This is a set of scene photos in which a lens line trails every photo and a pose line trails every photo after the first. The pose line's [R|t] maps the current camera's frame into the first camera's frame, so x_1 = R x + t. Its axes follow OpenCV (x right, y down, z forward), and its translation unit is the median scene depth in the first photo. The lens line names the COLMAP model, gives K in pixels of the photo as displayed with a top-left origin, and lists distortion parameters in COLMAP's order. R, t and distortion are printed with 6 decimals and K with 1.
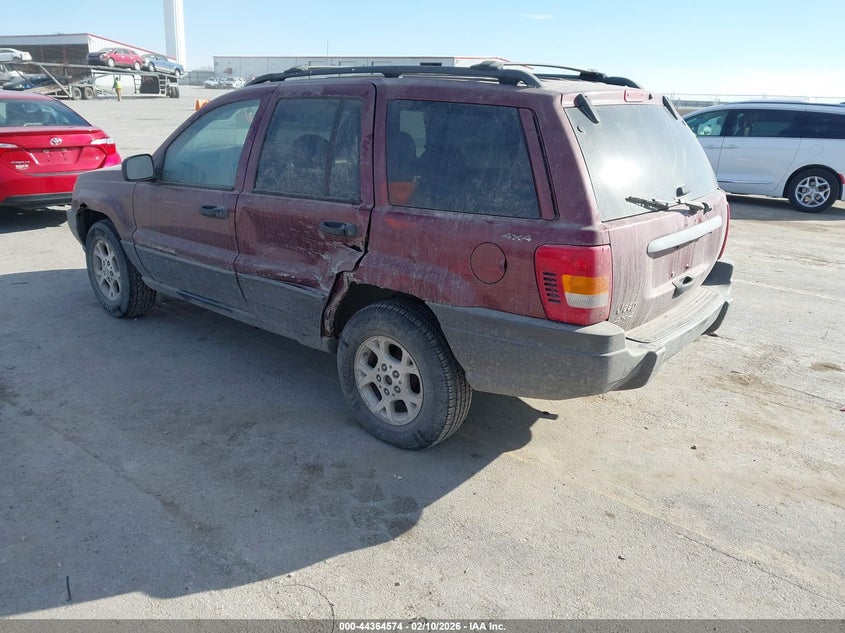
lens RADIAL K [[674.0, 0, 416.8], [0, 674.0, 315.8], [0, 0, 1]] dist [-0.001919, -0.009644]
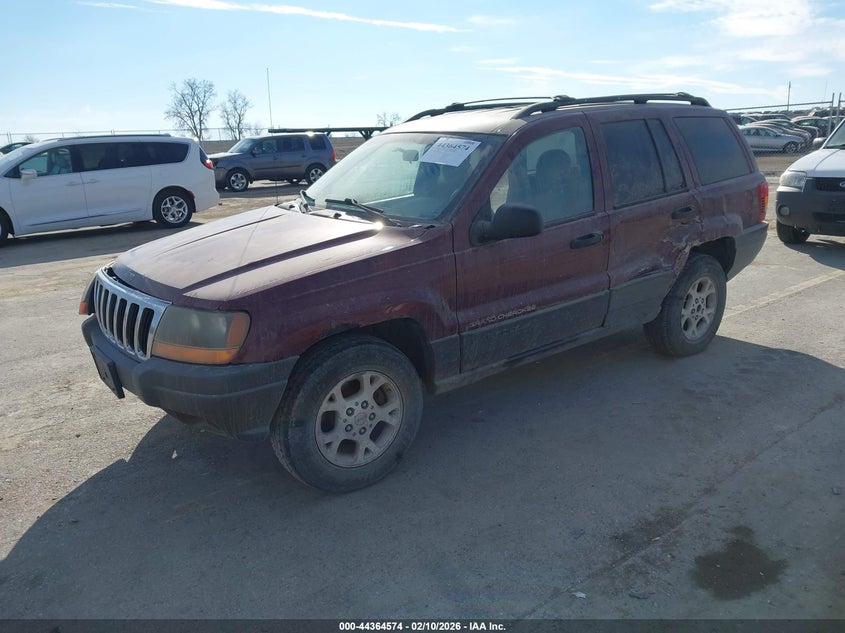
lens RADIAL K [[674.0, 0, 416.8], [0, 674.0, 315.8], [0, 0, 1]] dist [-0.001919, -0.009644]
pose [[0.218266, -0.300705, 0.928405, -1.259333], [0.350533, 0.912011, 0.212986, -0.338295], [-0.910761, 0.278949, 0.304468, 0.919633]]
